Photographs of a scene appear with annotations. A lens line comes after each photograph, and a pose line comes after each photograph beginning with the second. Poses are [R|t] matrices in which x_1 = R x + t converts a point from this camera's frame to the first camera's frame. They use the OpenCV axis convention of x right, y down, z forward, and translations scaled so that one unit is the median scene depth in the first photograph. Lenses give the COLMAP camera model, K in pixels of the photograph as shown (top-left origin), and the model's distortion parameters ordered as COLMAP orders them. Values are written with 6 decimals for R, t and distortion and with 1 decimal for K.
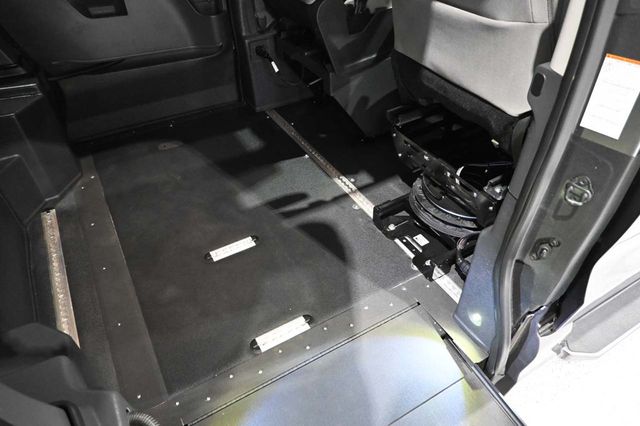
lens RADIAL K [[457.1, 0, 320.0], [0, 457.1, 213.0], [0, 0, 1]] dist [0.001442, -0.002204]
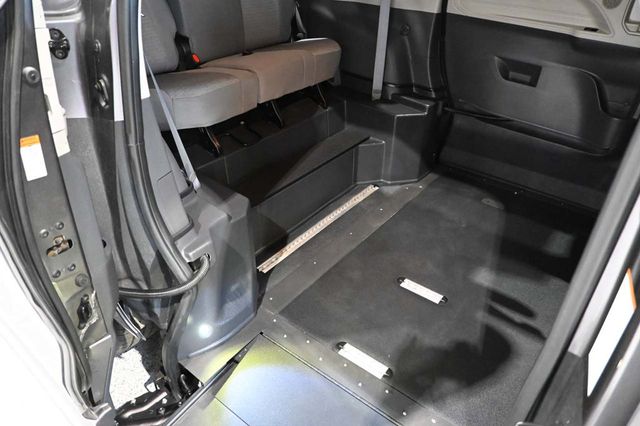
lens RADIAL K [[457.1, 0, 320.0], [0, 457.1, 213.0], [0, 0, 1]] dist [0.001442, -0.002204]
pose [[0.359352, 0.513205, -0.779414, 0.421054], [-0.615937, 0.757877, 0.215043, -0.130125], [0.701061, 0.402794, 0.588447, 0.123317]]
